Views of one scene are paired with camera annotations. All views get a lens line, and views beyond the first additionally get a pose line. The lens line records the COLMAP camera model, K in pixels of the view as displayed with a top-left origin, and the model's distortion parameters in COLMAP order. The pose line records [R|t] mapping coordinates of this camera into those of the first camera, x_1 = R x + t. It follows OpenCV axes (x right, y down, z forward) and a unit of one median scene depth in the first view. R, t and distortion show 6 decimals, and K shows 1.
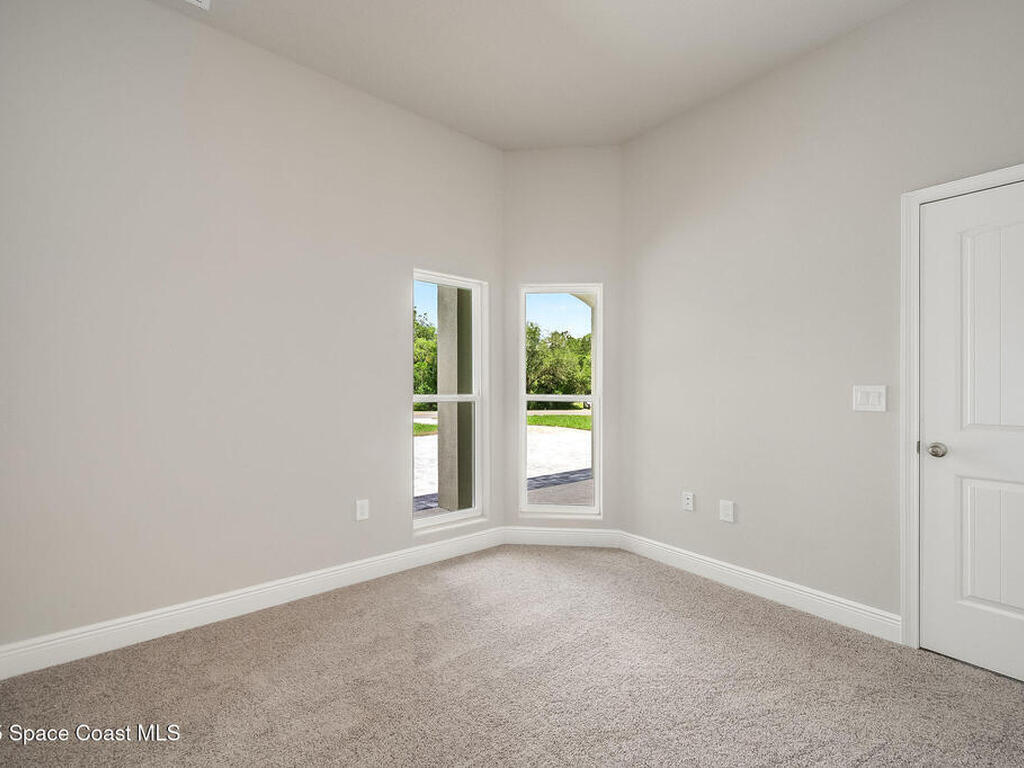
lens RADIAL K [[461.6, 0, 512.0], [0, 461.6, 384.0], [0, 0, 1]] dist [-0.001507, -0.000646]
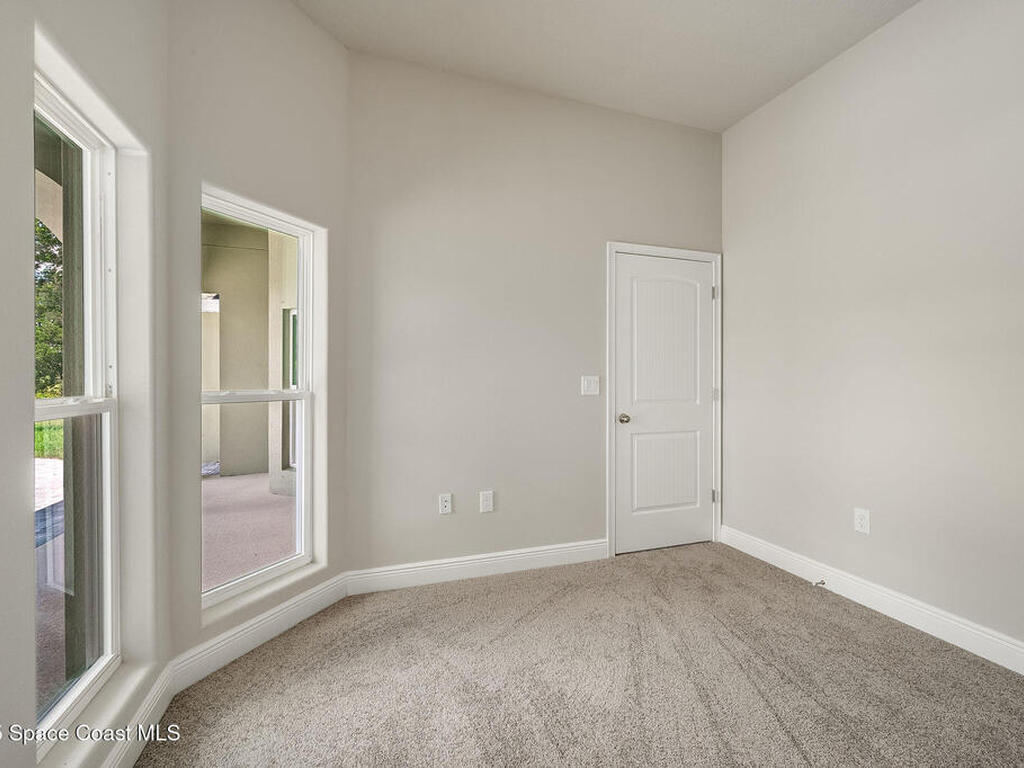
lens RADIAL K [[459.3, 0, 512.3], [0, 459.3, 375.8], [0, 0, 1]] dist [0.000576, -0.000107]
pose [[0.329423, 0.000583, 0.944182, -0.556116], [-0.005936, 0.999981, 0.001454, 0.002085], [-0.944164, -0.006084, 0.329421, 0.765614]]
